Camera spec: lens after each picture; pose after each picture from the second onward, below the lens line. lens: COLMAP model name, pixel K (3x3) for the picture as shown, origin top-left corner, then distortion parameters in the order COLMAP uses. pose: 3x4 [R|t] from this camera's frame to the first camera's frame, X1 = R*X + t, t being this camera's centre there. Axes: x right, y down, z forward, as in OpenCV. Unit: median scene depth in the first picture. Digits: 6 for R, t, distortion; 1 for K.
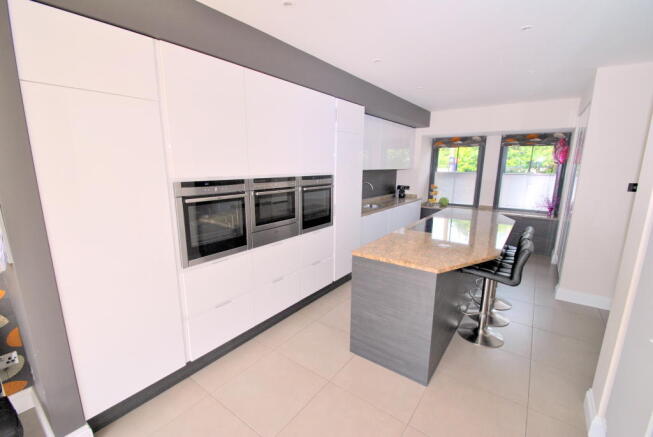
lens RADIAL K [[280.8, 0, 326.5], [0, 280.8, 218.5], [0, 0, 1]] dist [-0.027685, 0.000102]
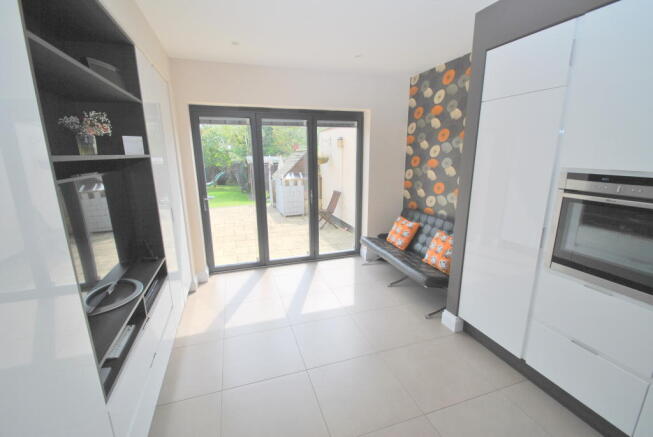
lens RADIAL K [[280.8, 0, 326.5], [0, 280.8, 218.5], [0, 0, 1]] dist [-0.027685, 0.000102]
pose [[-0.558137, 0.190390, -0.807611, 0.582240], [-0.154173, 0.932575, 0.326398, -0.149368], [0.815300, 0.306686, -0.491151, 0.793594]]
